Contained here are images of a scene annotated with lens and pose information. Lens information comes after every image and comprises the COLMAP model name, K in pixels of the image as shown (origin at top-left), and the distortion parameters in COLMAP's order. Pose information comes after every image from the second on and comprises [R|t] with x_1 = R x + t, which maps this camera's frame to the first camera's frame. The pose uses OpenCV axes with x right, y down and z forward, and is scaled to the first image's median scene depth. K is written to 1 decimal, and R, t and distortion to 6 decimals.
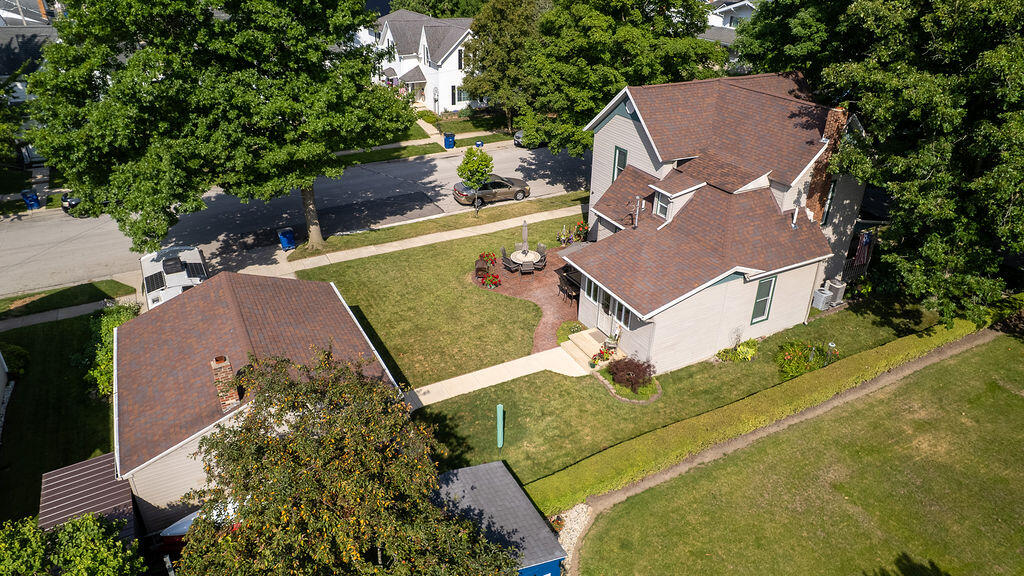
lens RADIAL K [[697.1, 0, 528.7], [0, 697.1, 286.8], [0, 0, 1]] dist [-0.031810, 0.004987]
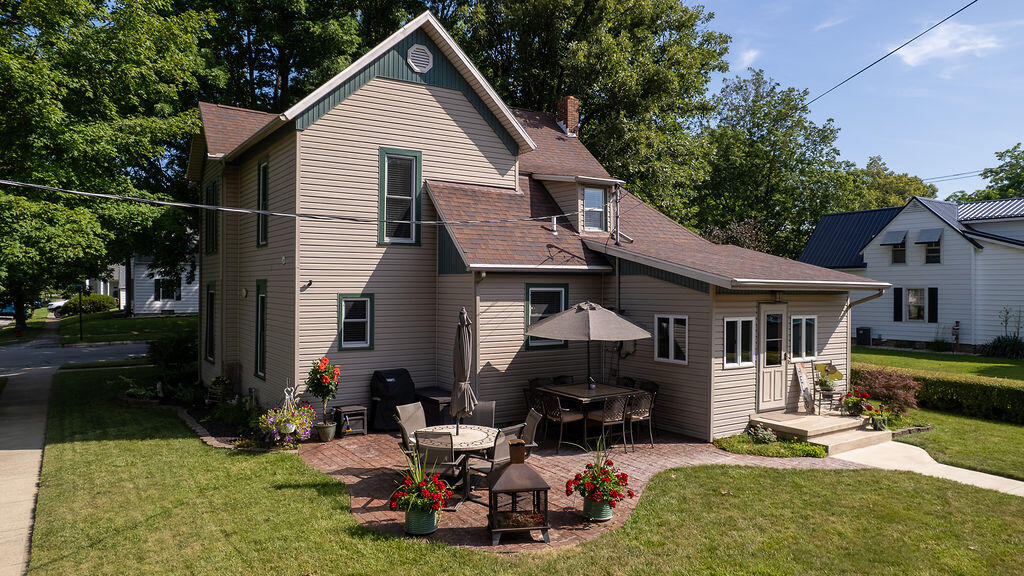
lens RADIAL K [[697.1, 0, 528.7], [0, 697.1, 286.8], [0, 0, 1]] dist [-0.031810, 0.004987]
pose [[-0.102843, -0.016637, 0.994558, -0.349209], [0.470723, 0.880000, 0.063397, -0.119404], [-0.876267, 0.474681, -0.082671, 1.082295]]
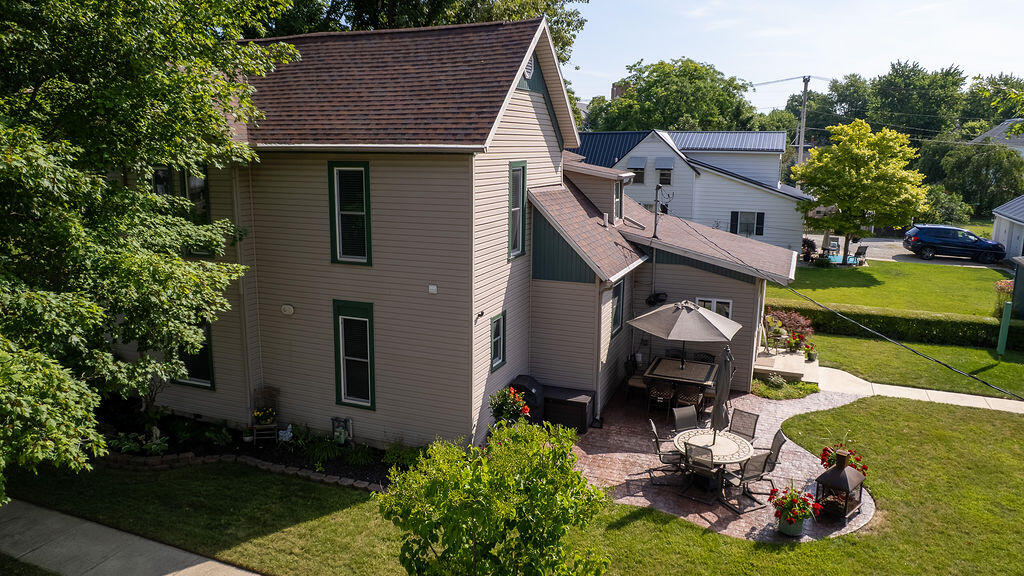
lens RADIAL K [[697.1, 0, 528.7], [0, 697.1, 286.8], [0, 0, 1]] dist [-0.031810, 0.004987]
pose [[-0.643624, -0.169520, 0.746332, -0.233183], [0.350280, 0.801787, 0.484191, -0.375256], [-0.680479, 0.573062, -0.456670, 1.337796]]
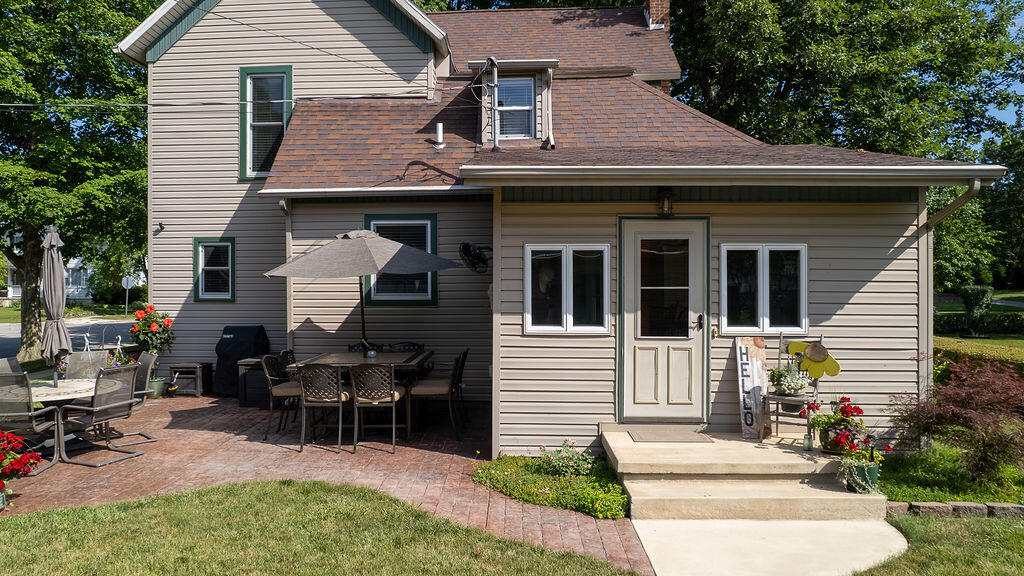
lens RADIAL K [[728.3, 0, 493.1], [0, 728.3, 288.5], [0, 0, 1]] dist [-0.037435, 0.000041]
pose [[0.523750, -0.018113, 0.851679, -0.151722], [0.416426, 0.877622, -0.237421, 0.056611], [-0.743152, 0.479011, 0.467197, 0.839061]]
